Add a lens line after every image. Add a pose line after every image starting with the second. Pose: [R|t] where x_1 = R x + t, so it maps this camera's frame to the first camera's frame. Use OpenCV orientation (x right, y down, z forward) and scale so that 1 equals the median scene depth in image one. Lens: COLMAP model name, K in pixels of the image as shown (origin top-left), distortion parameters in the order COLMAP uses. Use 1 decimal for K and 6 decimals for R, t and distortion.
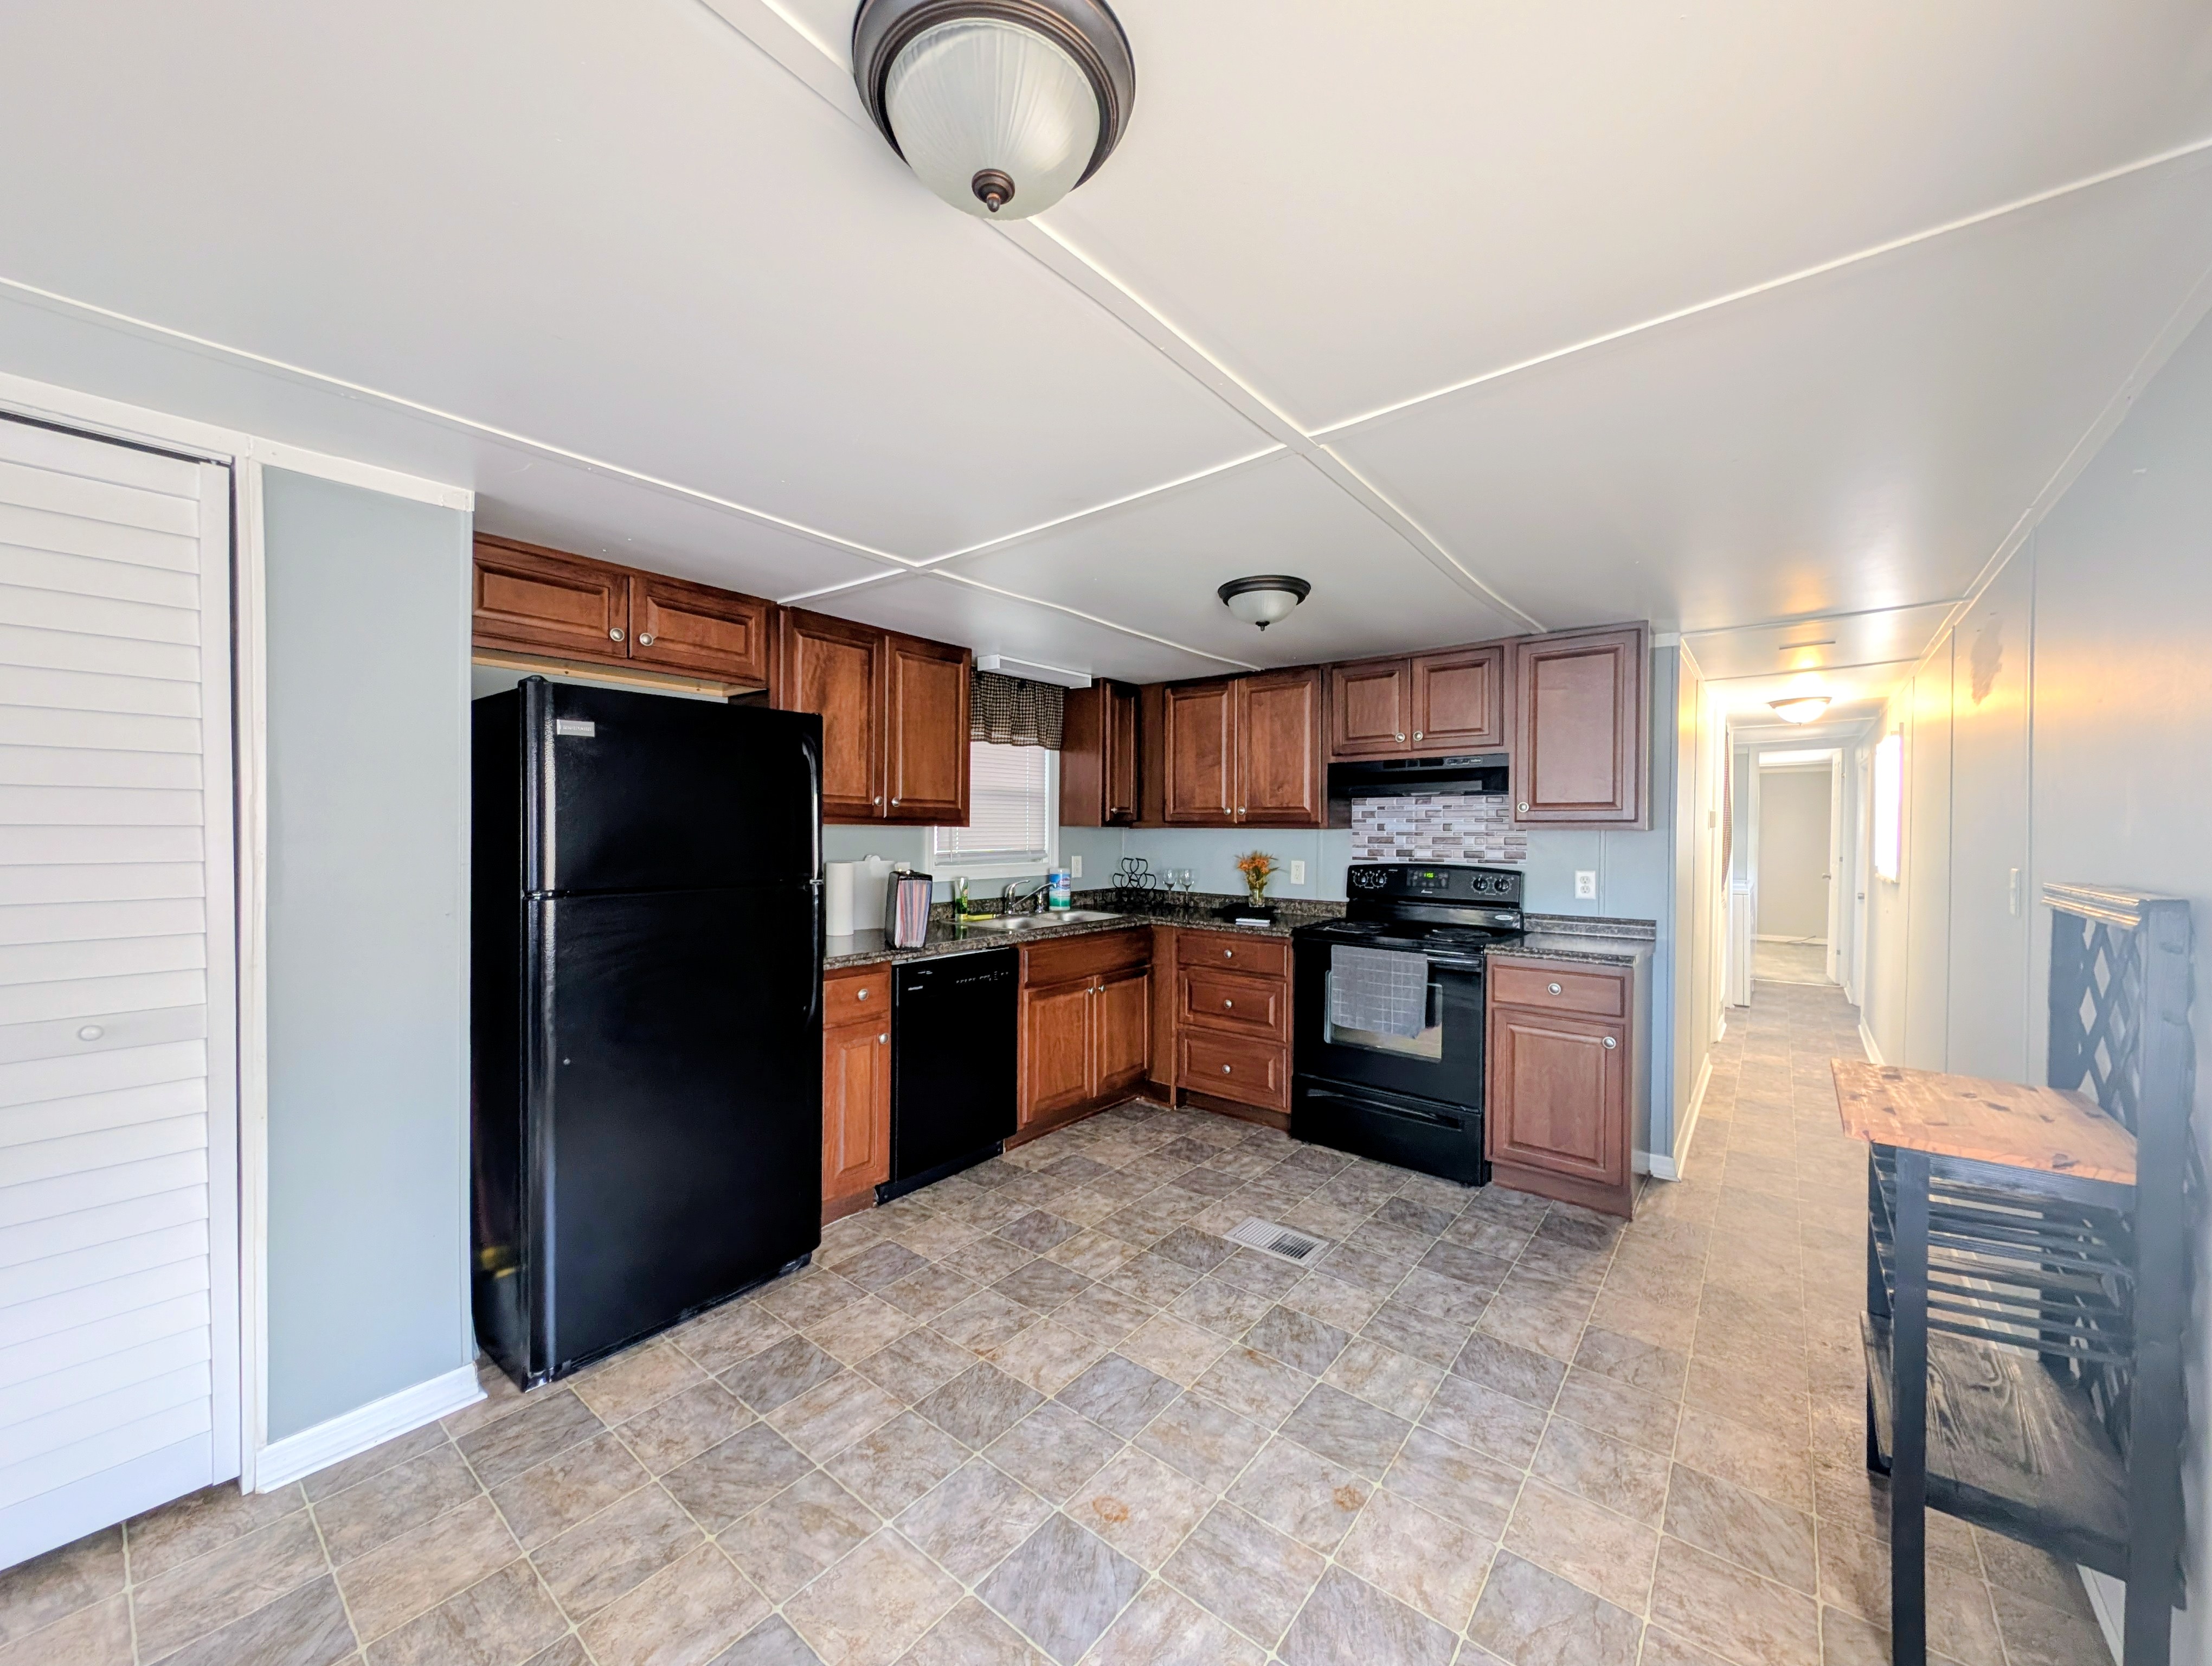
lens RADIAL K [[825.4, 0, 1105.2], [0, 825.4, 833.2], [0, 0, 1]] dist [0.025254, -0.014236]
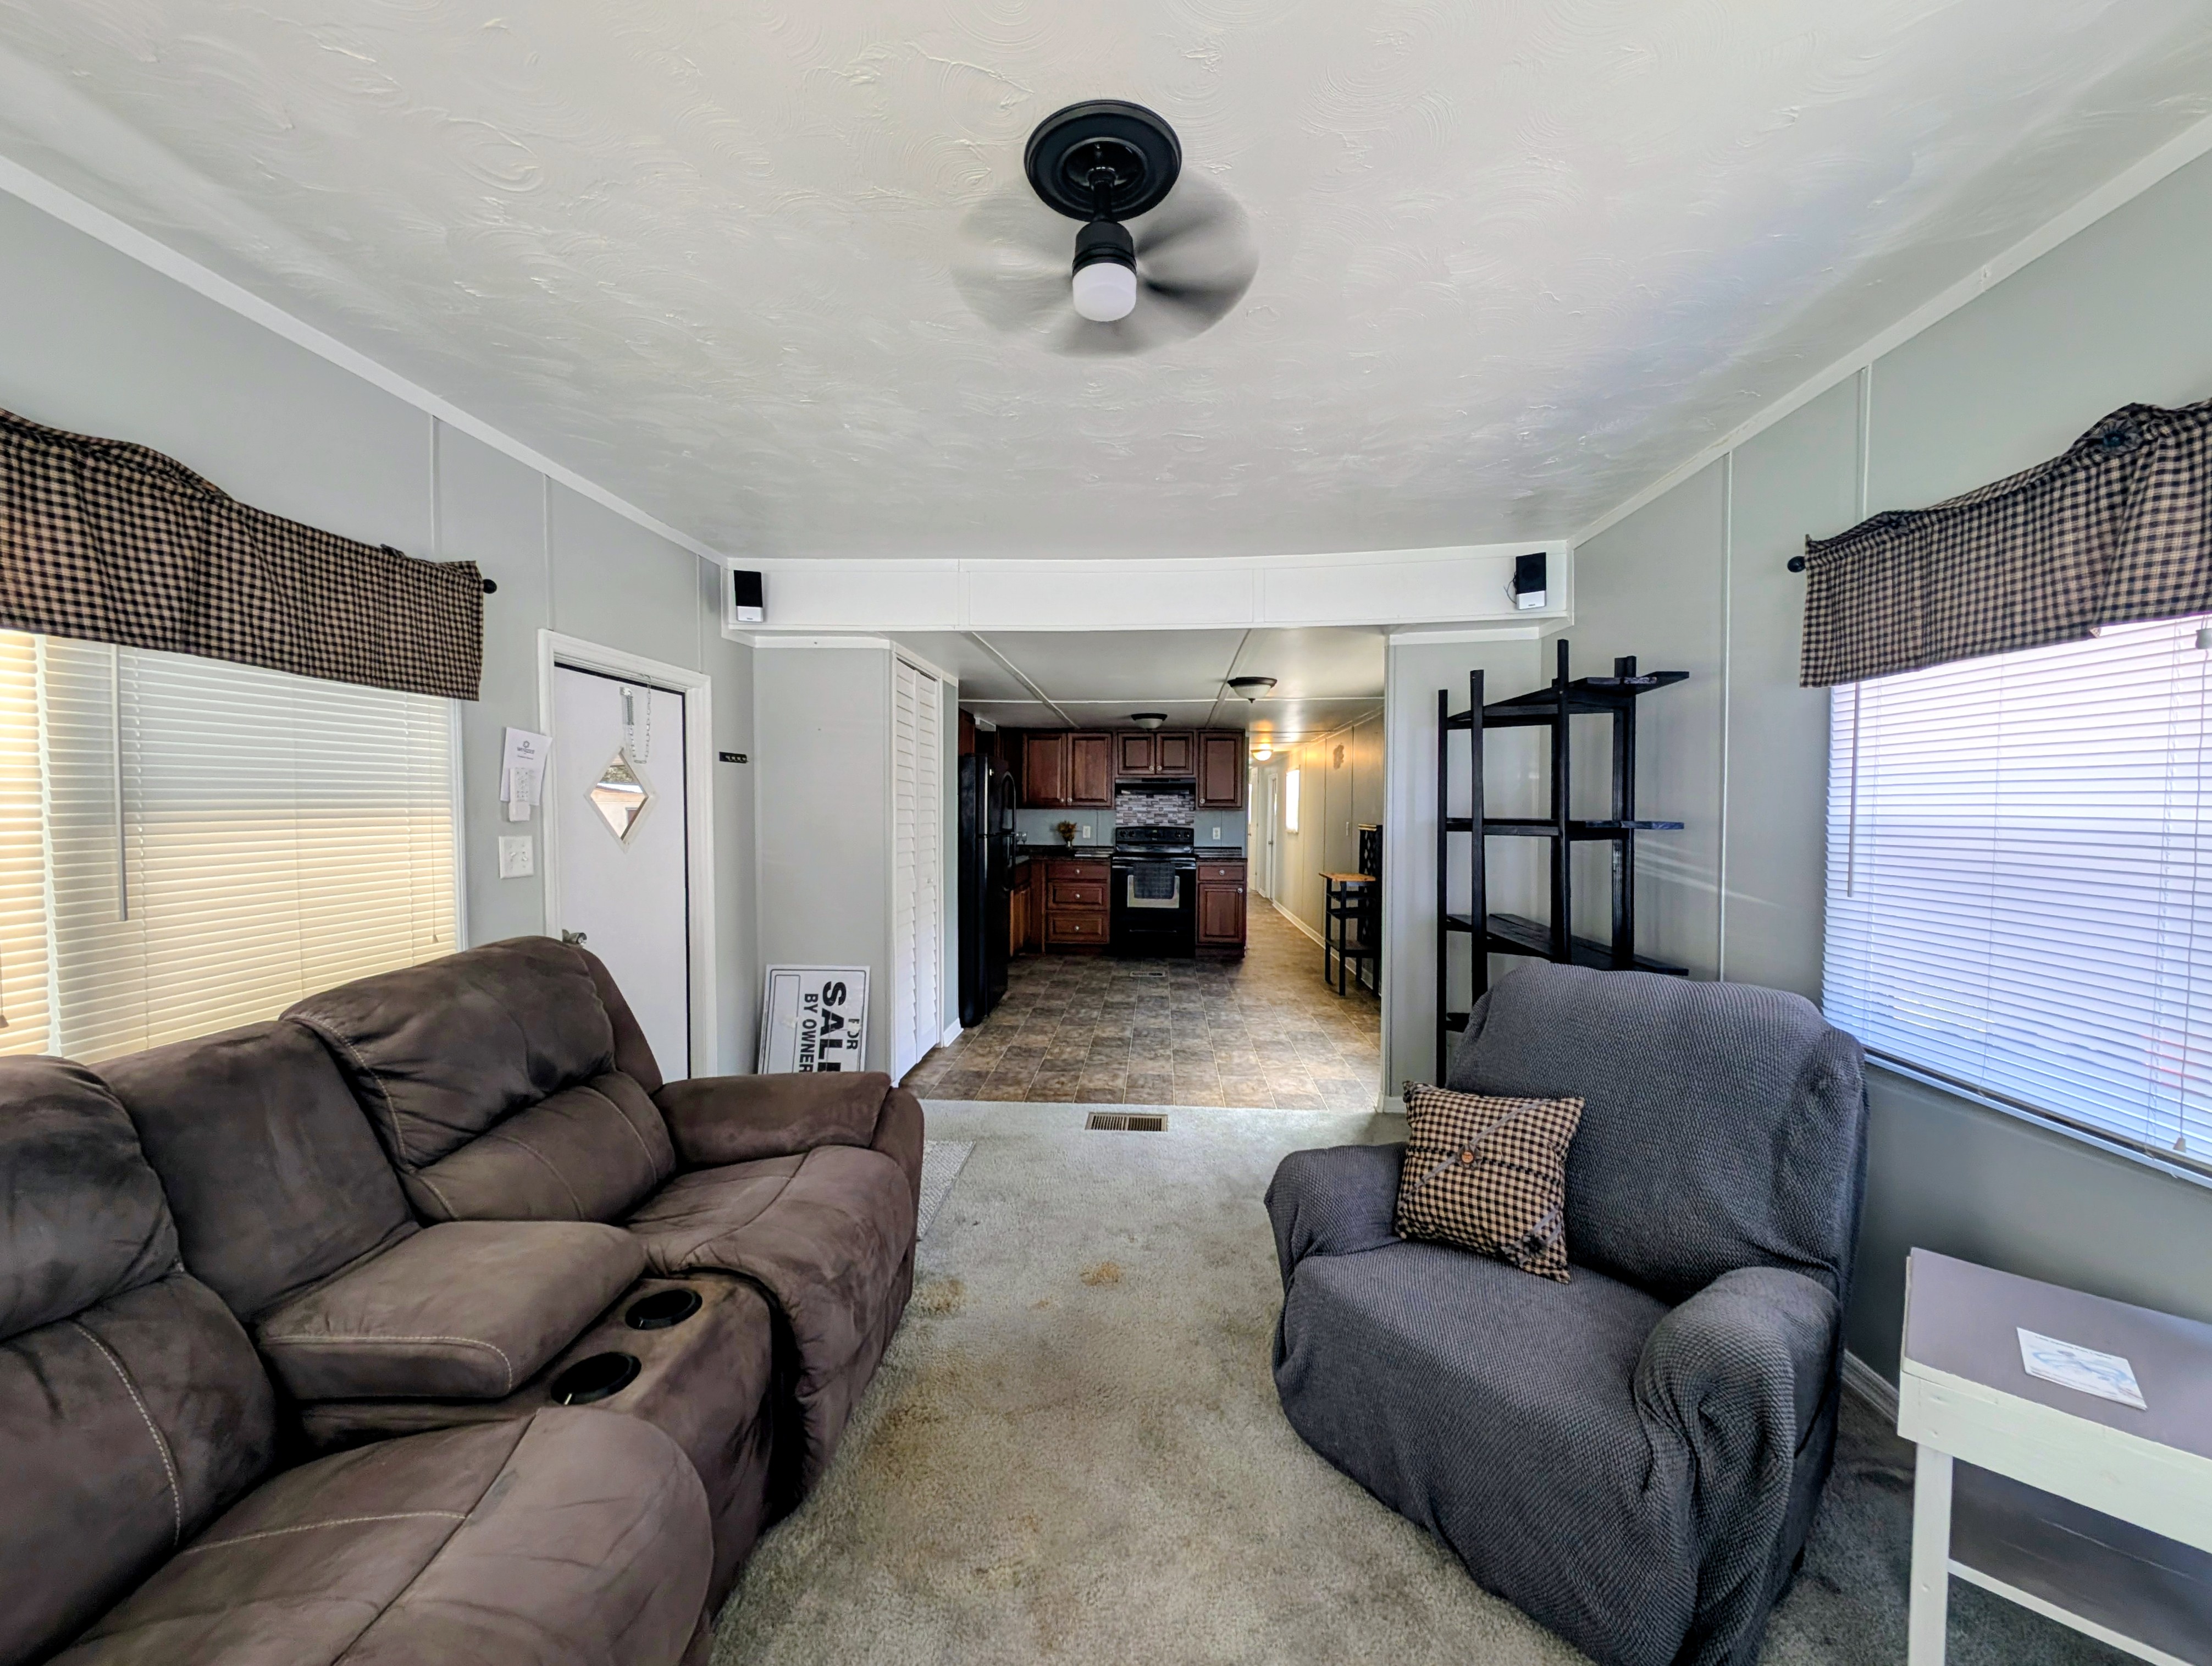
lens RADIAL K [[848.7, 0, 1107.7], [0, 848.7, 835.2], [0, 0, 1]] dist [0.019123, -0.010359]
pose [[0.815952, -0.014281, 0.577943, -1.196457], [-0.002607, 0.999594, 0.028382, -0.001610], [-0.578114, -0.024665, 0.815583, -0.887715]]
